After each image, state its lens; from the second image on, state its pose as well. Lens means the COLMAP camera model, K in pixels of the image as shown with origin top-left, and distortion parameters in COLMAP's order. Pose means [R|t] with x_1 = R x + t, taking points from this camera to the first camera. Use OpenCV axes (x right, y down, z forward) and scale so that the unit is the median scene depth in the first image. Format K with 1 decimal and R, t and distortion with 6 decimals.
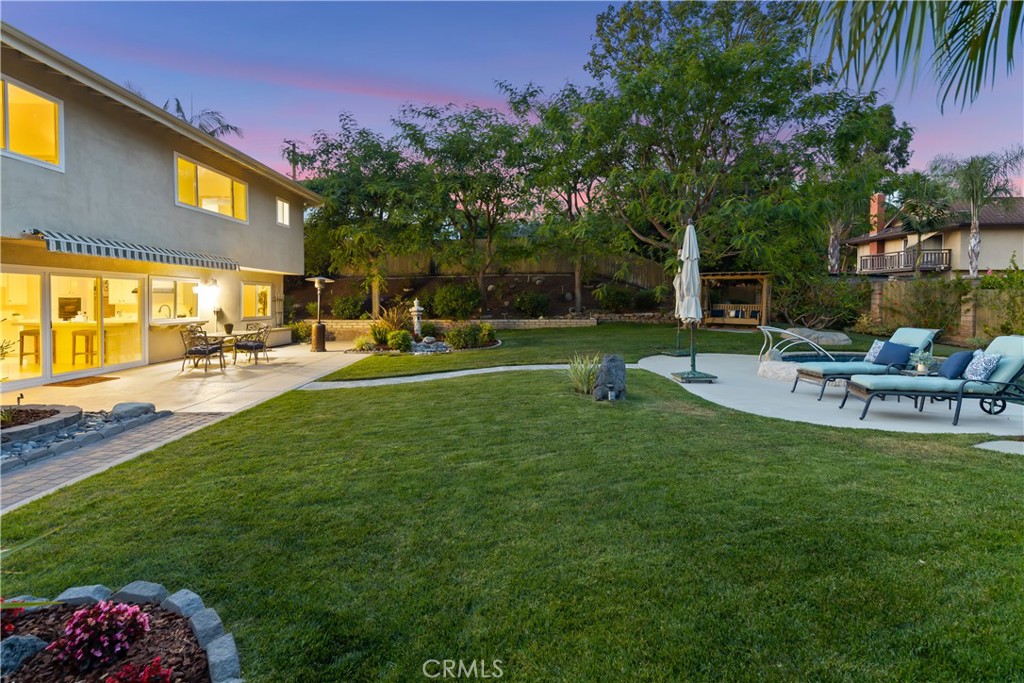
lens RADIAL K [[492.5, 0, 517.4], [0, 492.5, 300.4], [0, 0, 1]] dist [0.031011, -0.006908]
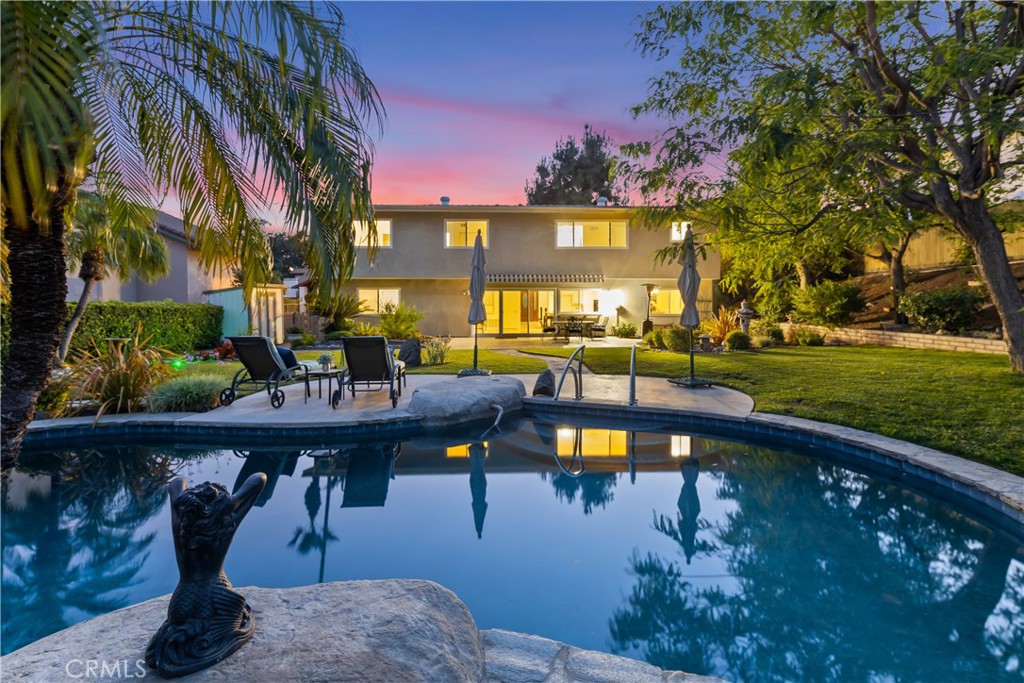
lens RADIAL K [[492.5, 0, 516.1], [0, 492.5, 304.9], [0, 0, 1]] dist [0.031011, -0.006908]
pose [[0.012023, 0.009769, -0.999880, 0.909986], [0.000263, 0.999952, 0.009773, -0.004297], [0.999928, -0.000380, 0.012020, 0.680657]]
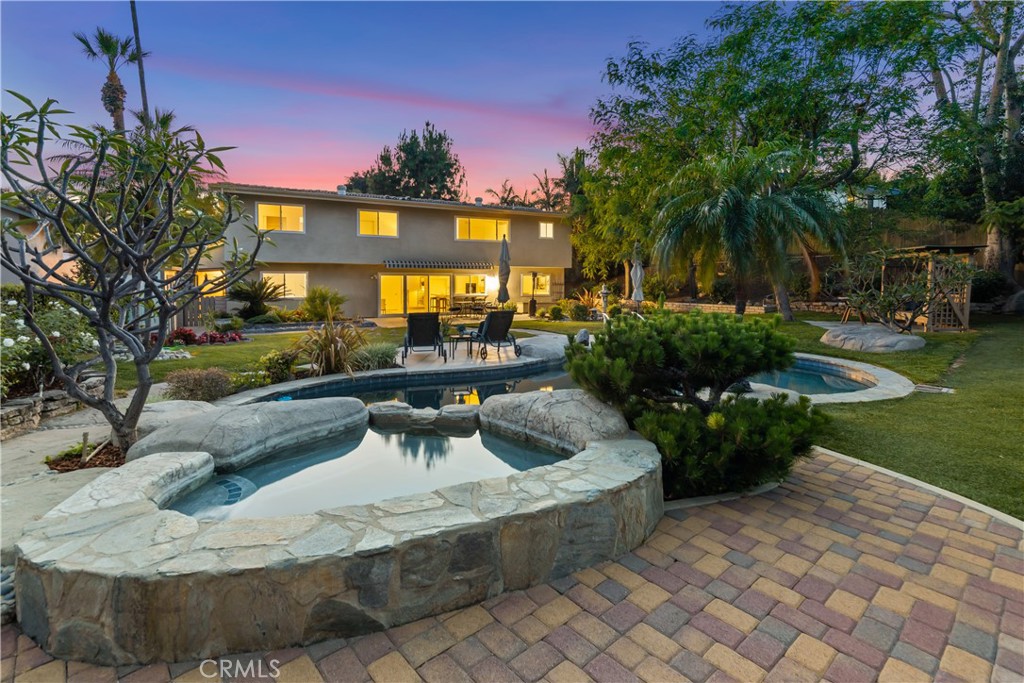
lens RADIAL K [[492.5, 0, 513.6], [0, 492.5, 289.5], [0, 0, 1]] dist [0.031011, -0.006908]
pose [[0.446132, 0.014436, -0.894851, 1.088330], [-0.000789, 0.999876, 0.015736, -0.011529], [0.894967, -0.006314, 0.446088, 0.226583]]
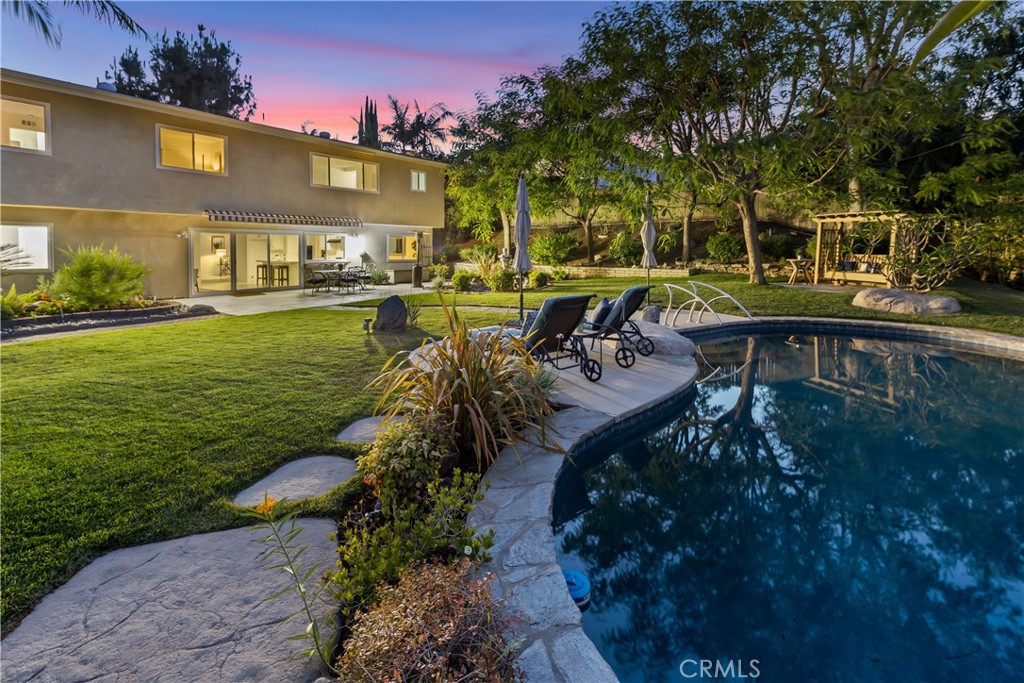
lens RADIAL K [[492.5, 0, 512.6], [0, 492.5, 259.4], [0, 0, 1]] dist [0.031011, -0.006908]
pose [[0.811360, 0.019549, -0.584219, 0.597417], [-0.004345, 0.999615, 0.027414, -0.006855], [0.584530, -0.019705, 0.811133, 0.091874]]
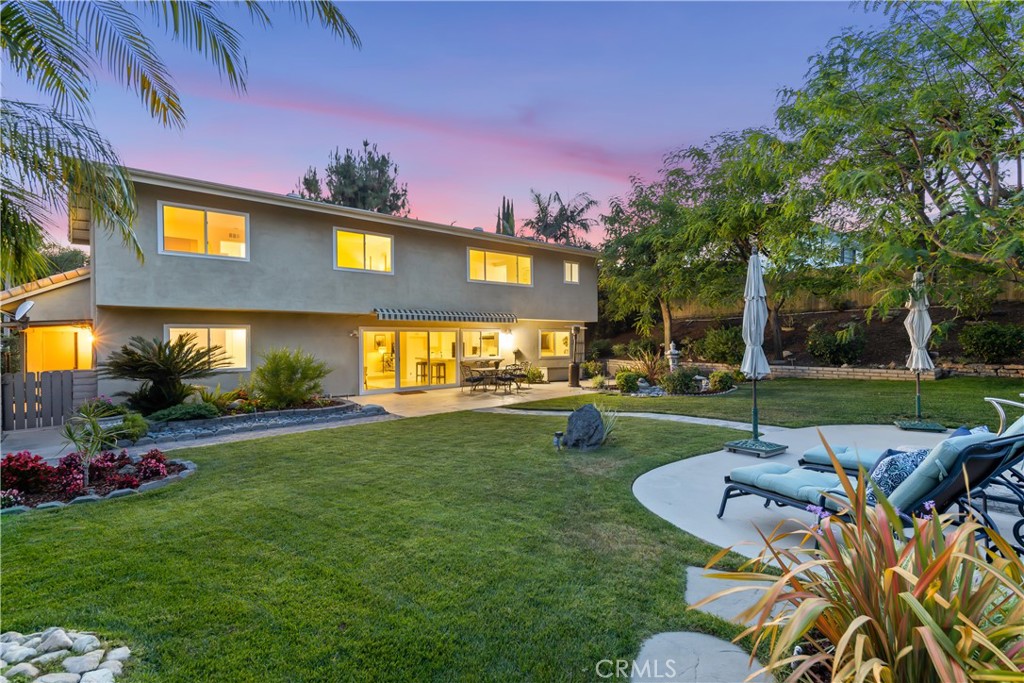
lens RADIAL K [[492.5, 0, 514.4], [0, 492.5, 337.4], [0, 0, 1]] dist [0.031011, -0.006908]
pose [[0.638474, -0.008504, -0.769597, 0.455598], [0.006180, 0.999963, -0.005922, -0.010748], [0.769619, -0.000975, 0.638503, 0.124571]]
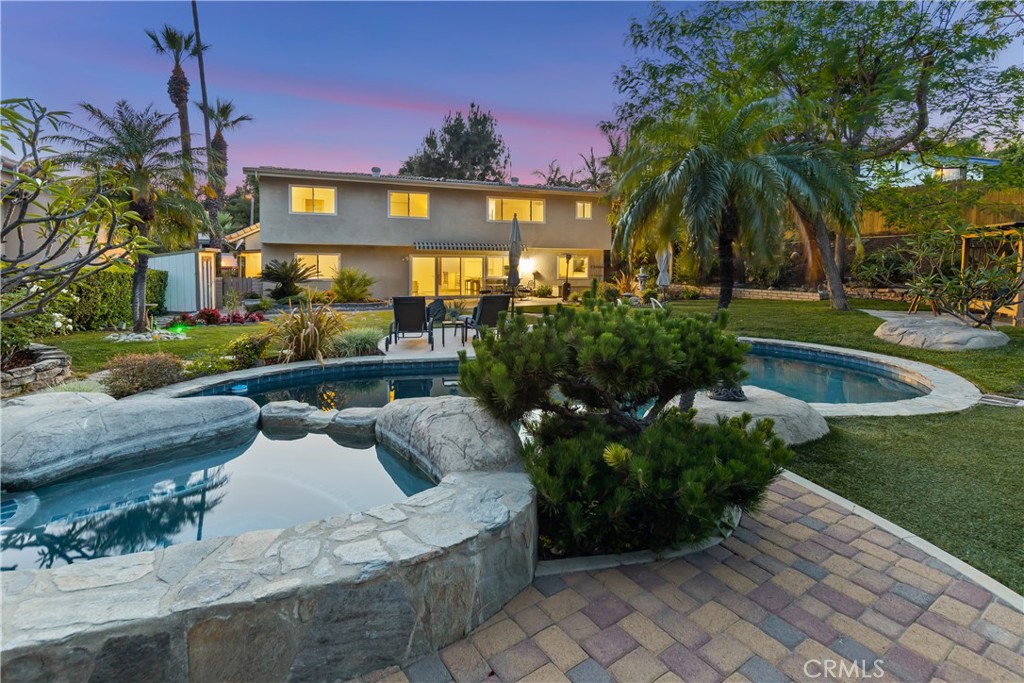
lens RADIAL K [[492.5, 0, 516.4], [0, 492.5, 273.2], [0, 0, 1]] dist [0.031011, -0.006908]
pose [[0.338800, 0.018932, -0.940668, 1.067234], [-0.004260, 0.999818, 0.018588, -0.011161], [0.940849, -0.002290, 0.338819, 0.340243]]
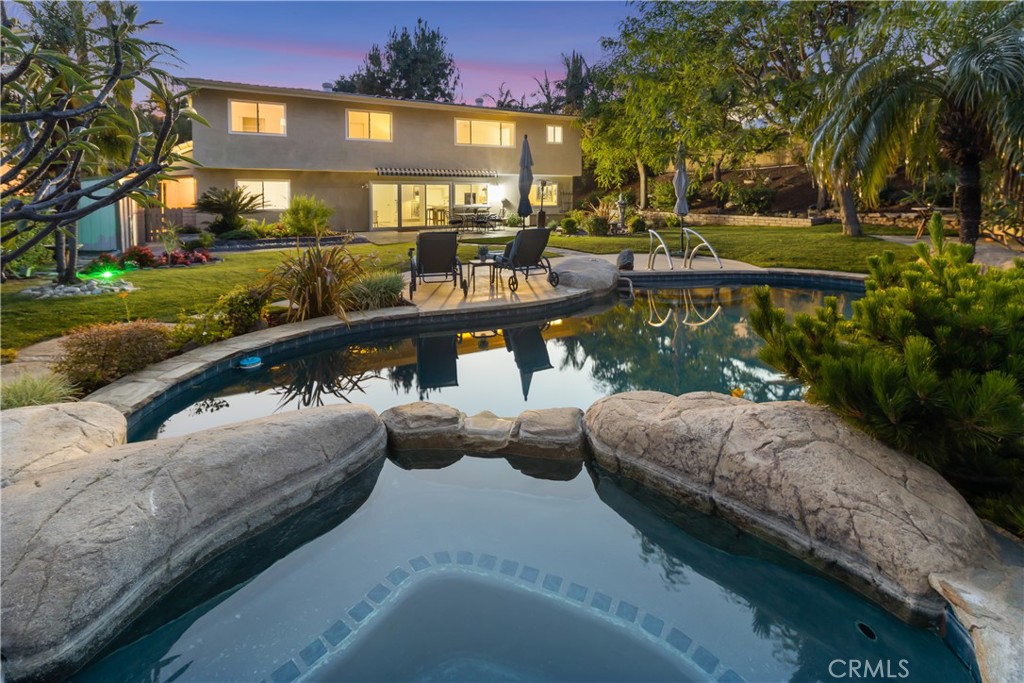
lens RADIAL K [[492.5, 0, 515.7], [0, 492.5, 214.4], [0, 0, 1]] dist [0.031011, -0.006908]
pose [[0.470982, 0.042276, -0.881129, 0.916392], [0.000031, 0.998850, 0.047941, -0.012971], [0.882143, -0.022606, 0.470439, 0.246108]]
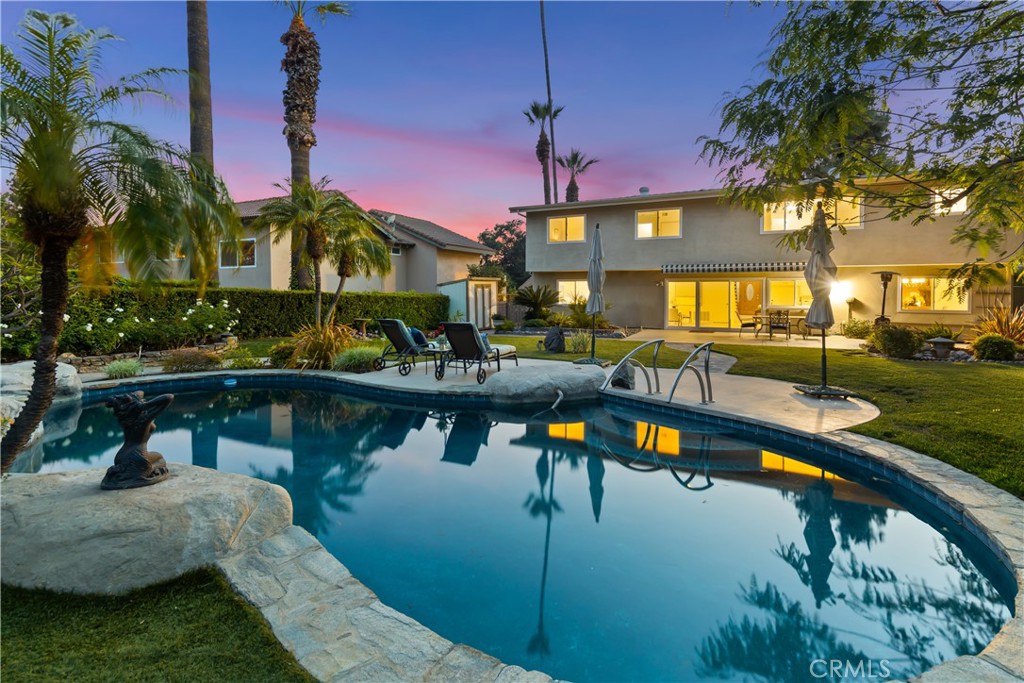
lens RADIAL K [[492.5, 0, 517.2], [0, 492.5, 296.5], [0, 0, 1]] dist [0.031011, -0.006908]
pose [[-0.473564, 0.009435, -0.880709, 0.902410], [-0.002134, 0.999927, 0.011860, -0.006128], [0.880757, 0.007495, -0.473509, 0.872388]]
